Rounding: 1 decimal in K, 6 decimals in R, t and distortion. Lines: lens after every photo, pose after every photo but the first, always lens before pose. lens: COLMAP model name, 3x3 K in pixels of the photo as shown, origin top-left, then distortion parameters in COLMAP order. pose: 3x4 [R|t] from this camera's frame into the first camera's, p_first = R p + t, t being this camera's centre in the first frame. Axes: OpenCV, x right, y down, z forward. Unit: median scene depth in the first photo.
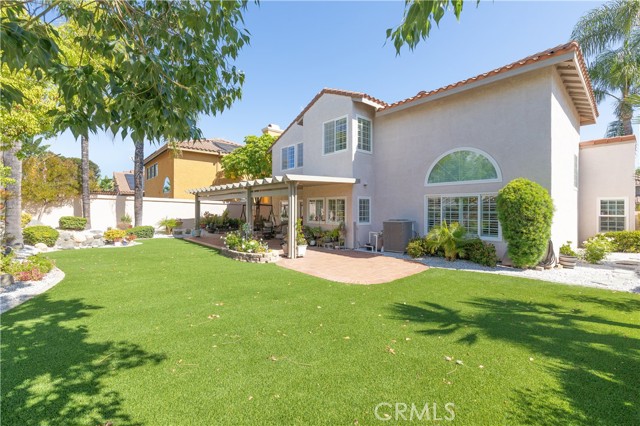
lens RADIAL K [[274.6, 0, 318.5], [0, 274.6, 210.5], [0, 0, 1]] dist [0.000547, -0.000773]
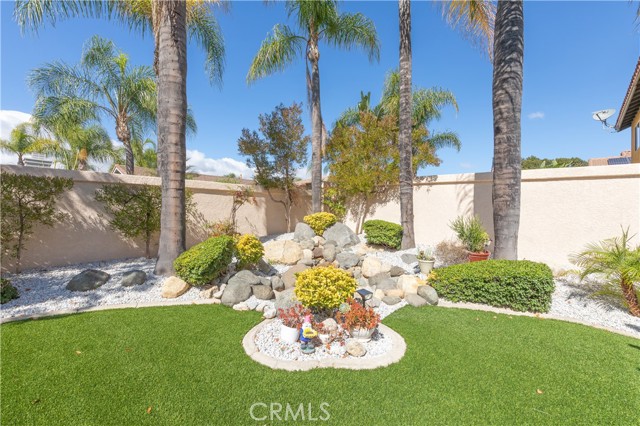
lens RADIAL K [[274.6, 0, 318.5], [0, 274.6, 210.5], [0, 0, 1]] dist [0.000547, -0.000773]
pose [[0.085919, -0.011413, -0.996237, -0.465030], [-0.017147, 0.999769, -0.012933, 0.013912], [0.996155, 0.018194, 0.085704, 0.971200]]
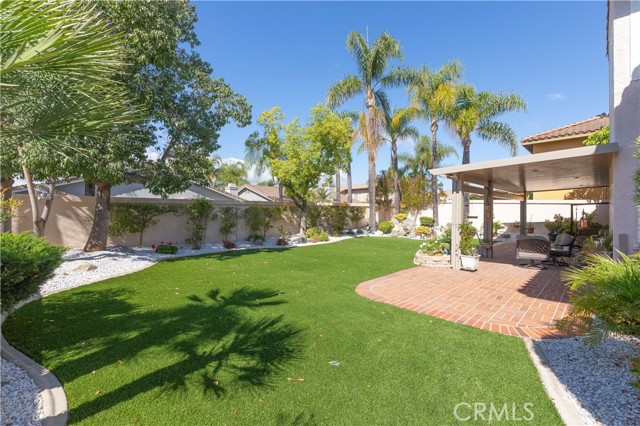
lens RADIAL K [[274.6, 0, 318.5], [0, 274.6, 210.5], [0, 0, 1]] dist [0.000547, -0.000773]
pose [[0.051097, -0.008588, -0.998657, 0.554179], [-0.006535, 0.999939, -0.008933, 0.007882], [0.998672, 0.006983, 0.051038, 0.434493]]
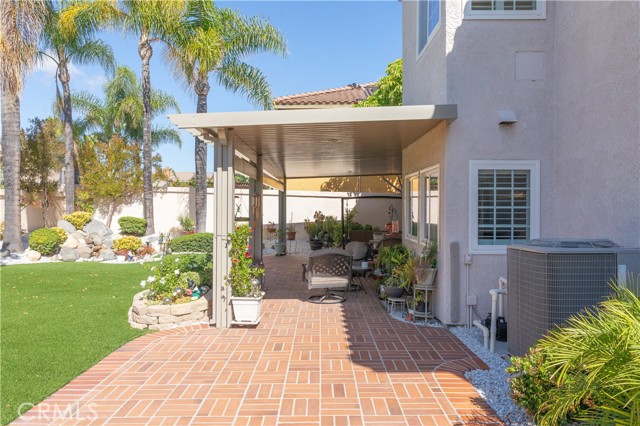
lens RADIAL K [[460.9, 0, 320.0], [0, 460.9, 213.0], [0, 0, 1]] dist [-0.011506, 0.001380]
pose [[0.746859, 0.004885, -0.664964, 0.357971], [-0.002349, 0.999986, 0.004708, 0.004717], [0.664978, -0.001954, 0.746860, 0.473060]]
